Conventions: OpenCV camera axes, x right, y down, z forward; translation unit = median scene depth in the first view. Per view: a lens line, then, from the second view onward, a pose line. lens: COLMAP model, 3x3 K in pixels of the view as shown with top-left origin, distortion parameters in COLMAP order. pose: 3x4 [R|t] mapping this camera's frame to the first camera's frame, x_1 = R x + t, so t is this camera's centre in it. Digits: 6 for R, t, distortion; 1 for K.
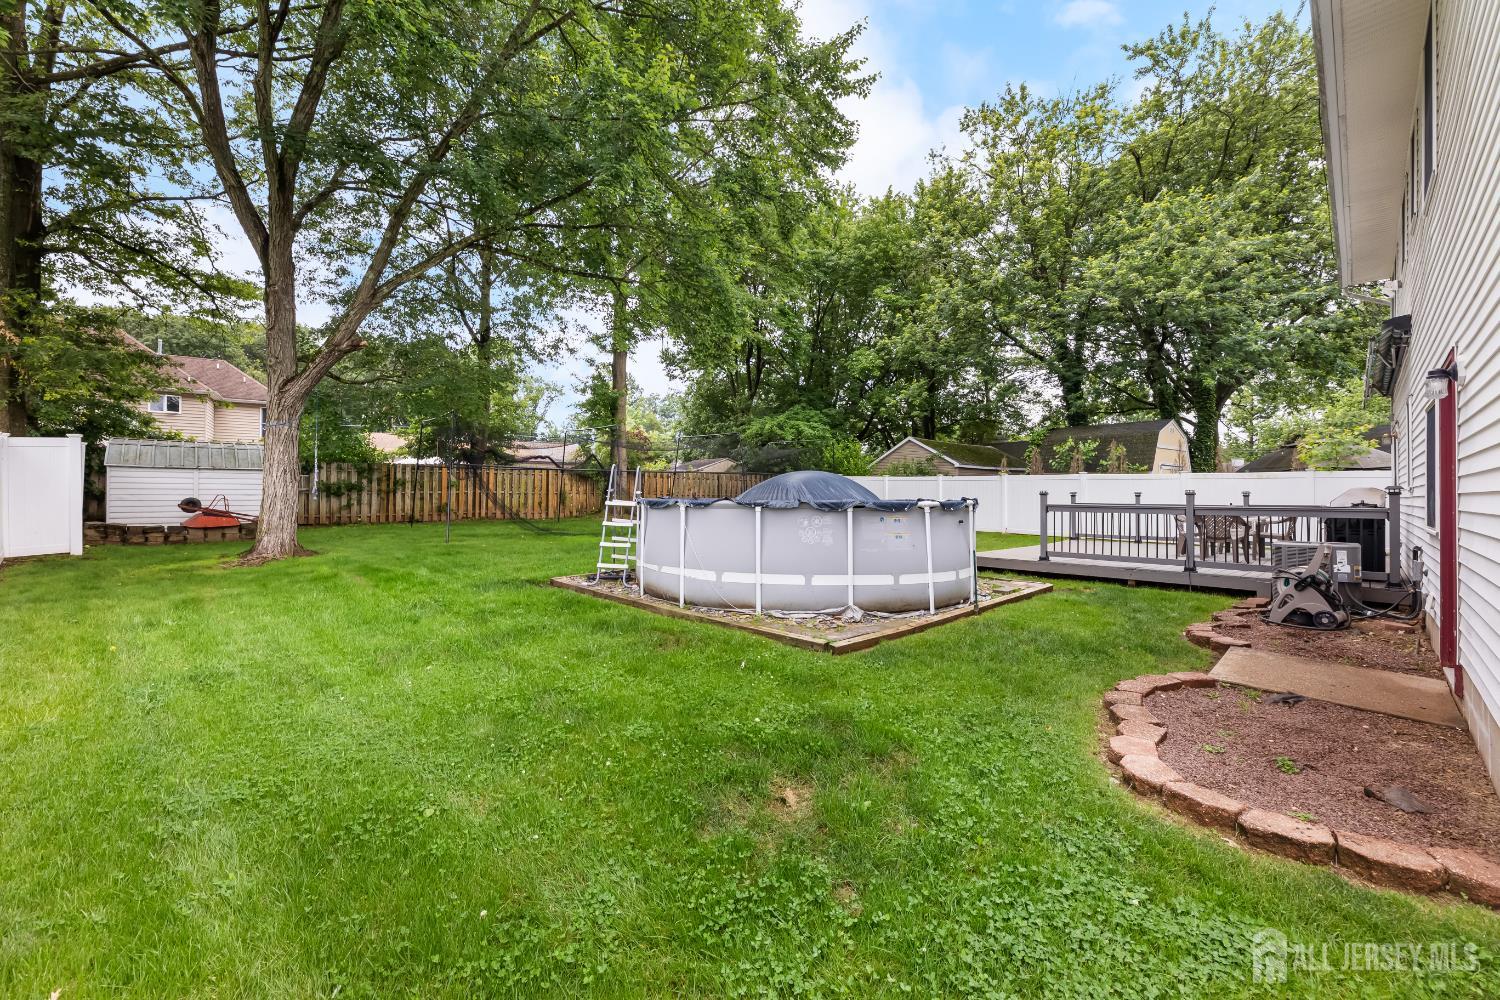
lens RADIAL K [[605.5, 0, 755.5], [0, 605.5, 499.1], [0, 0, 1]] dist [0.003701, -0.000069]
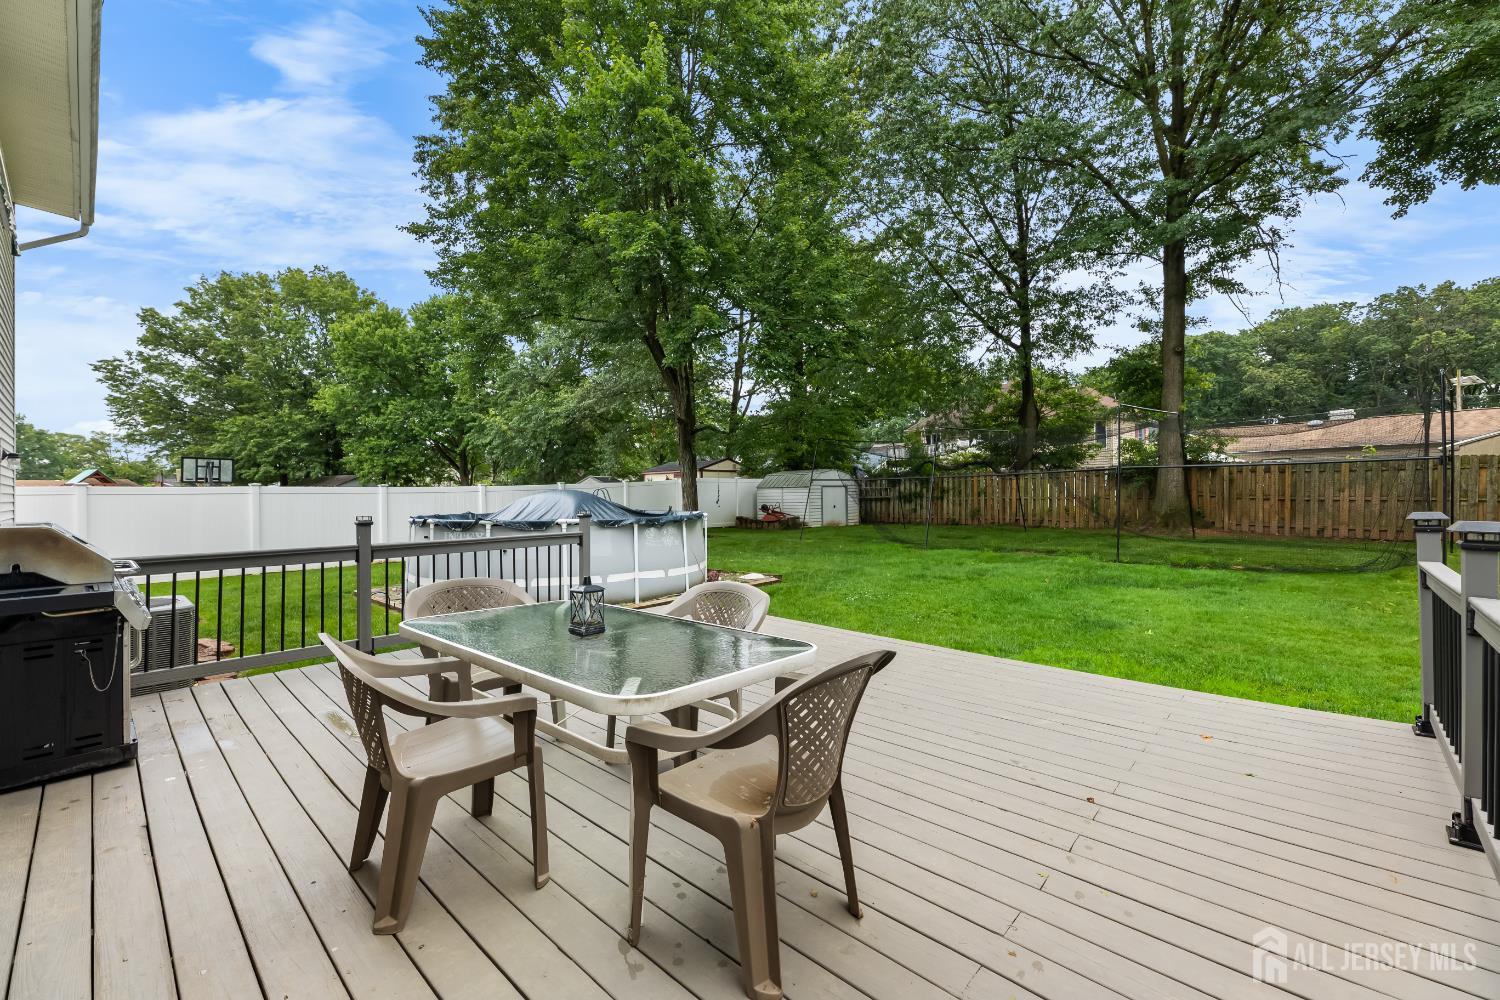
lens RADIAL K [[605.5, 0, 752.5], [0, 605.5, 491.6], [0, 0, 1]] dist [0.003701, -0.000069]
pose [[0.029230, -0.010262, -0.999520, 0.589454], [0.004401, 0.999939, -0.010138, -0.015135], [0.999563, -0.004103, 0.029273, 0.587670]]
